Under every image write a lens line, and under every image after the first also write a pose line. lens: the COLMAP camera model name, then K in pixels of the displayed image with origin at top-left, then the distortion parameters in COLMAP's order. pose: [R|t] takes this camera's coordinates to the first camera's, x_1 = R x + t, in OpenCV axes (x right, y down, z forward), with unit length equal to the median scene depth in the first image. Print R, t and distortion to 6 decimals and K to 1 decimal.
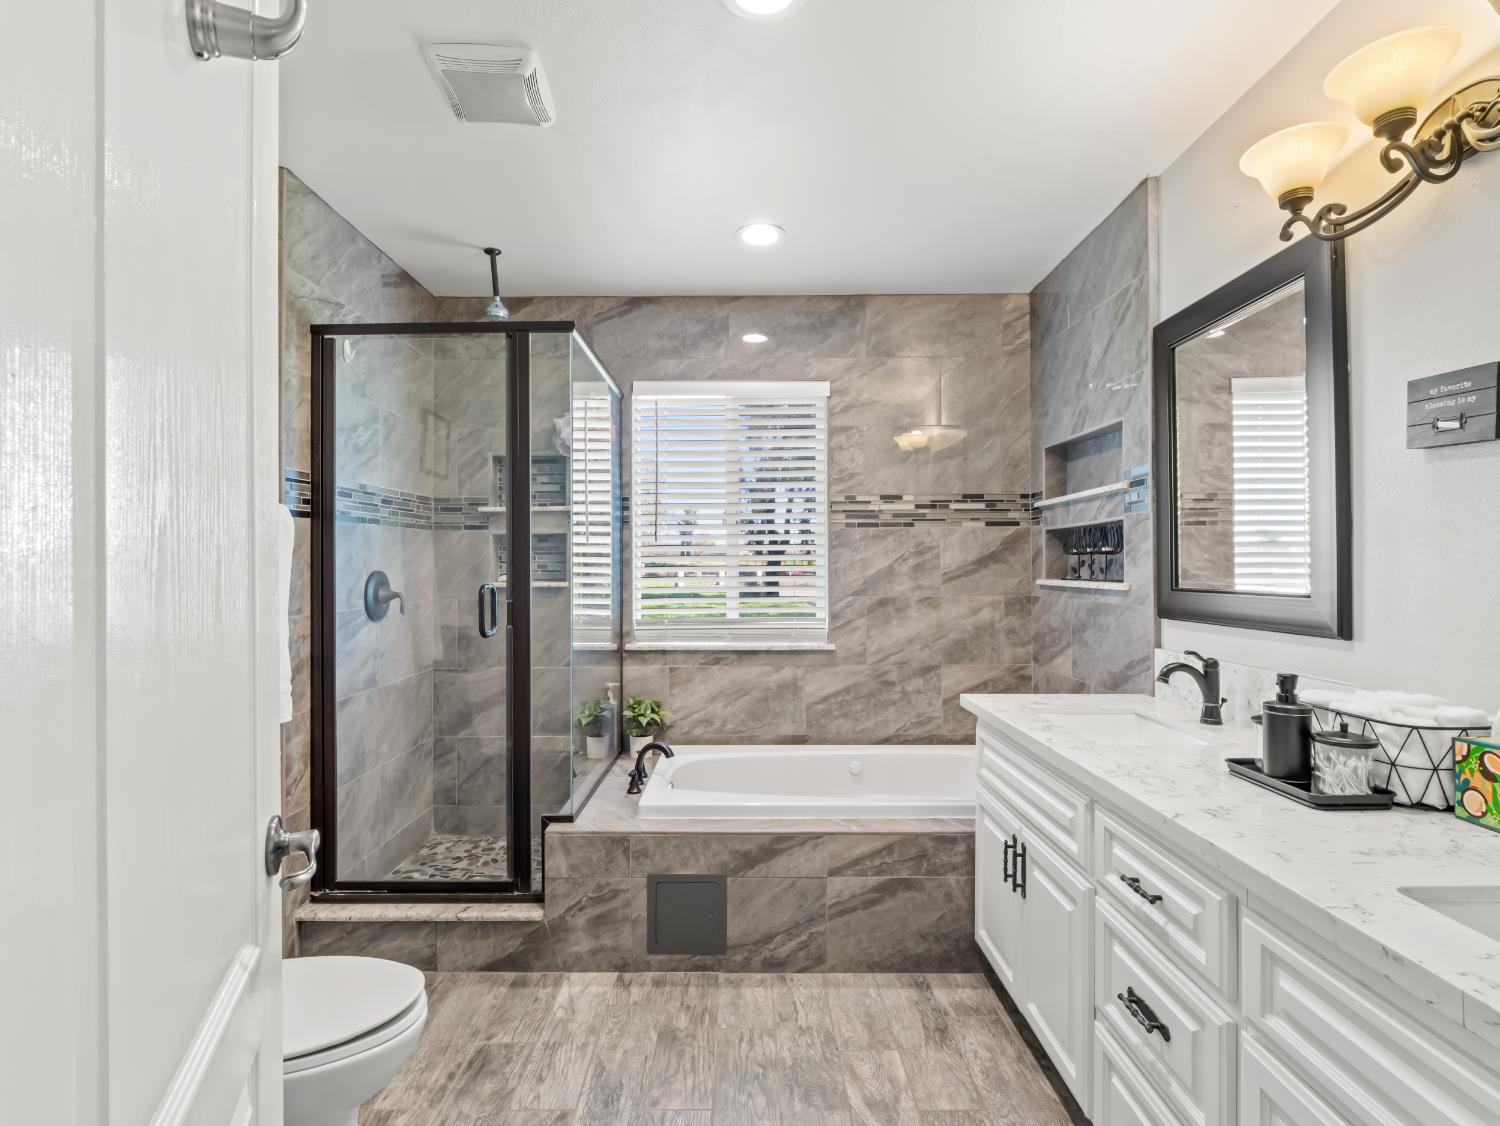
lens RADIAL K [[766.6, 0, 749.7], [0, 766.6, 558.2], [0, 0, 1]] dist [-0.001667, -0.002269]
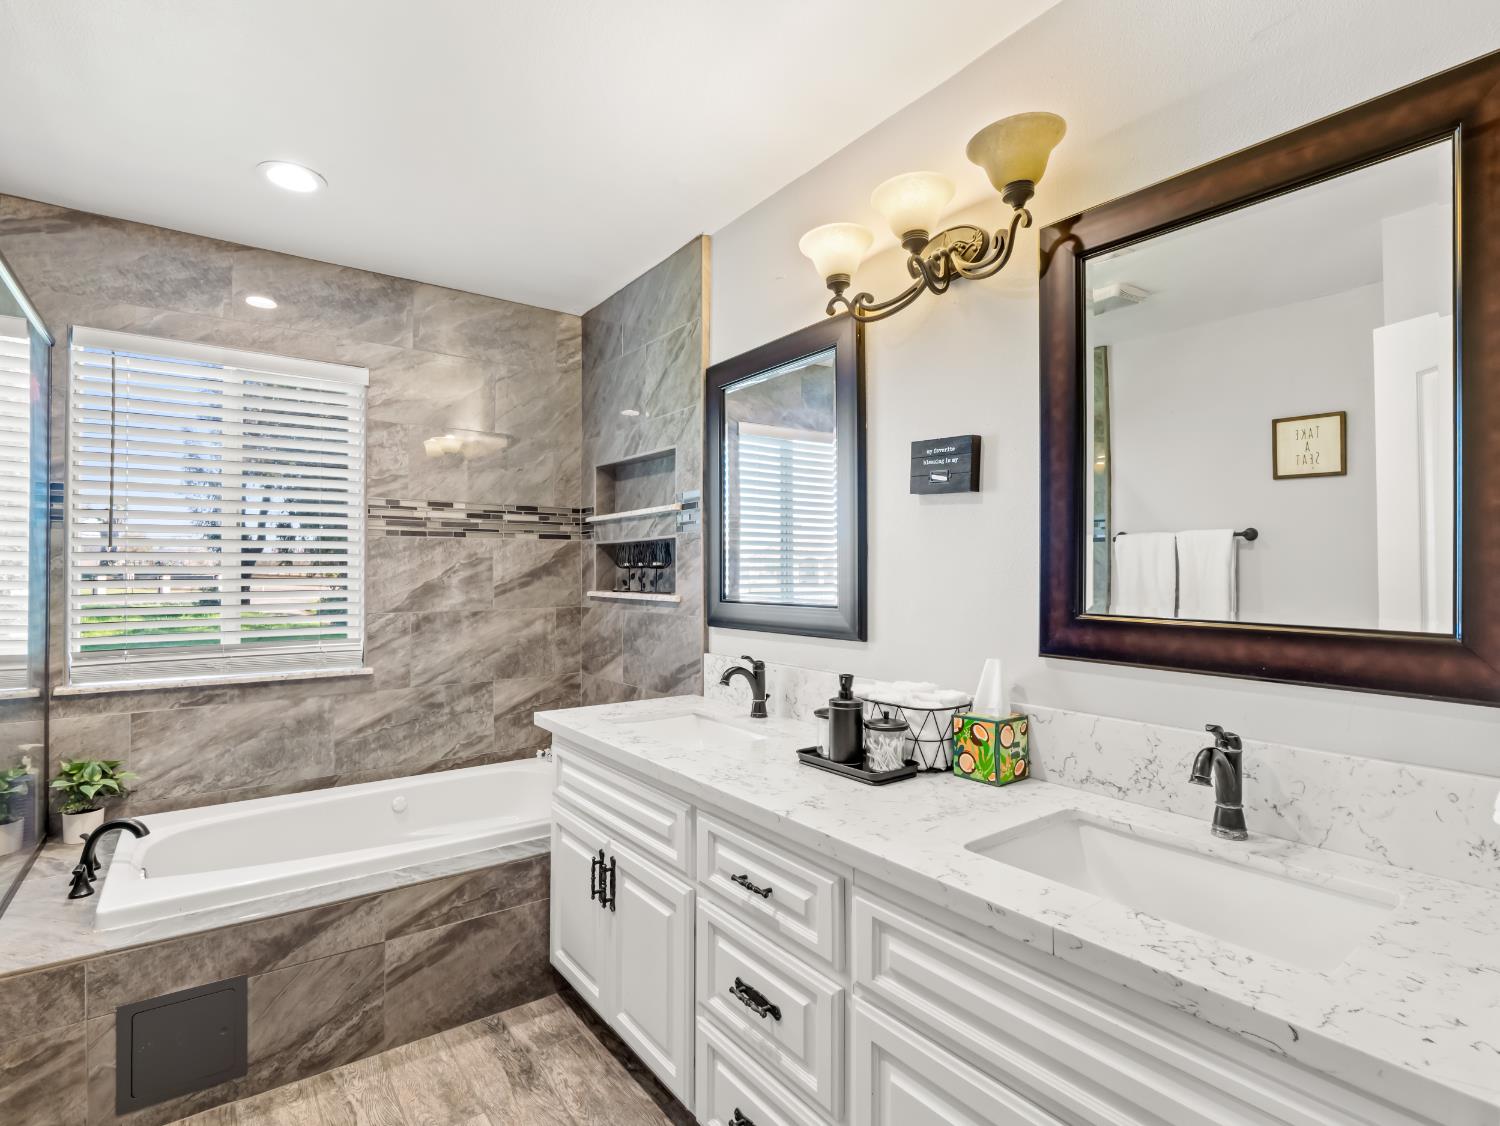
lens RADIAL K [[734.7, 0, 748.2], [0, 734.7, 566.1], [0, 0, 1]] dist [-0.004230, -0.007512]
pose [[0.806480, 0.008470, 0.591200, -0.052850], [-0.008435, 0.999960, -0.002820, -0.007419], [-0.591201, -0.002712, 0.806520, 0.081898]]
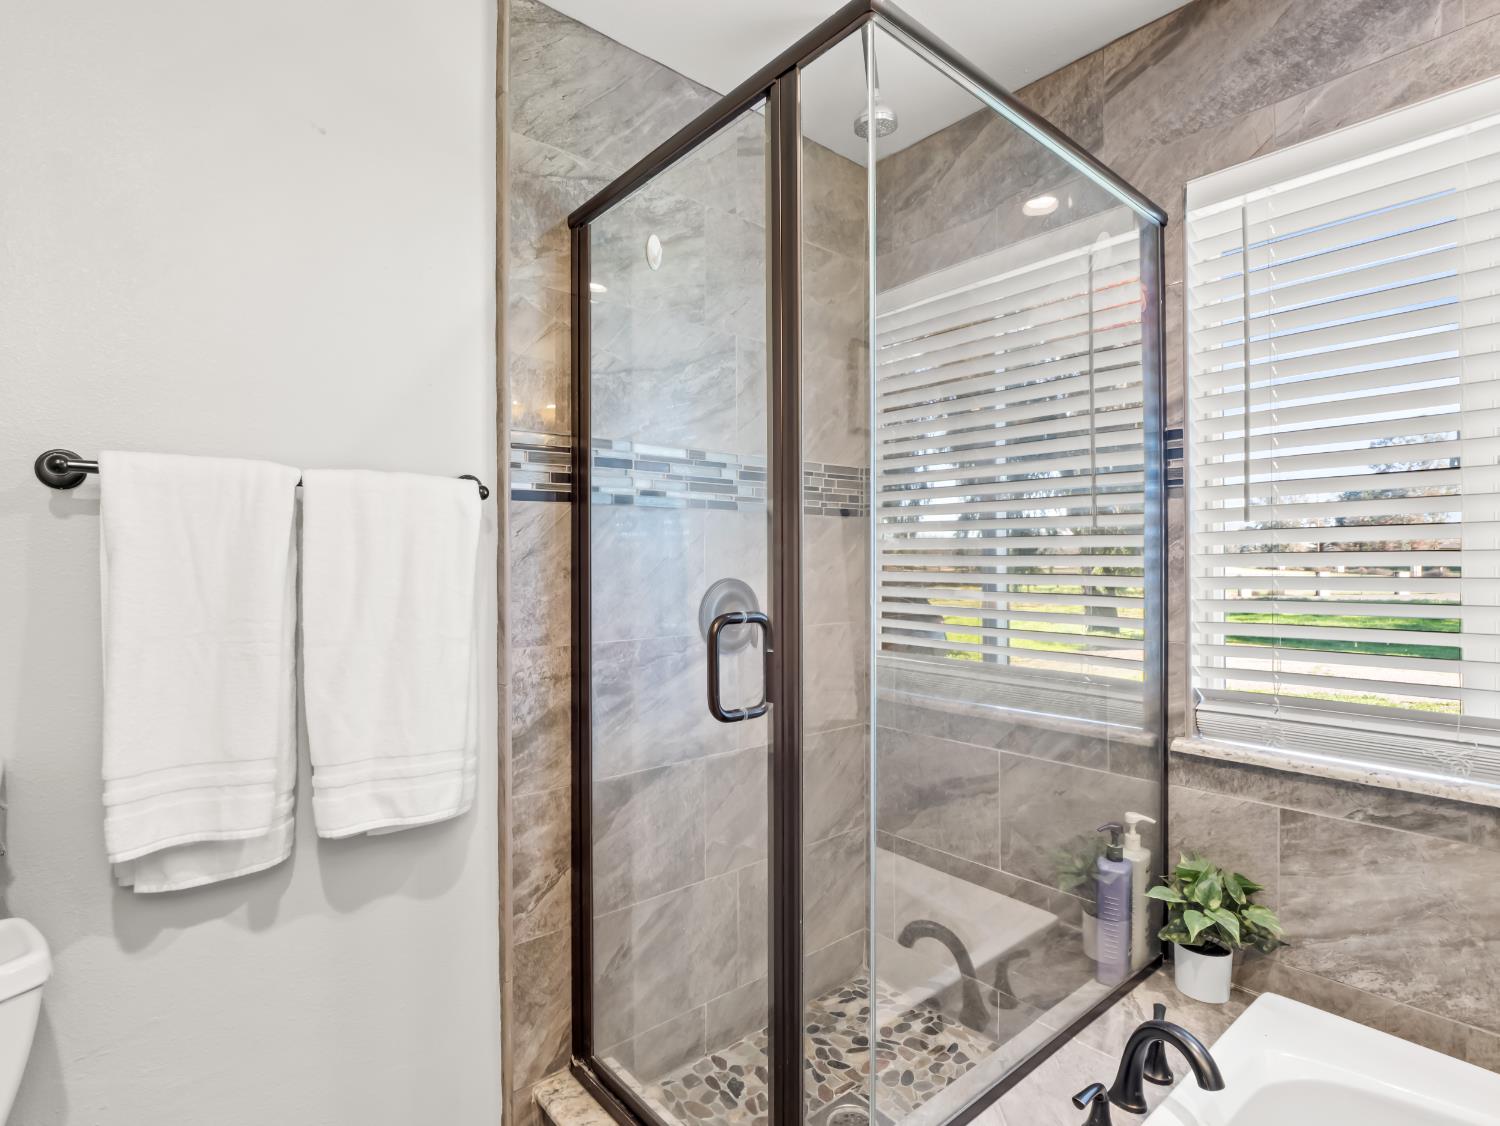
lens RADIAL K [[766.6, 0, 749.7], [0, 766.6, 558.2], [0, 0, 1]] dist [-0.001667, -0.002269]
pose [[0.646607, -0.001423, -0.762822, 0.041402], [0.005251, 0.999983, 0.002586, -0.003712], [0.762805, -0.005678, 0.646603, 0.630046]]
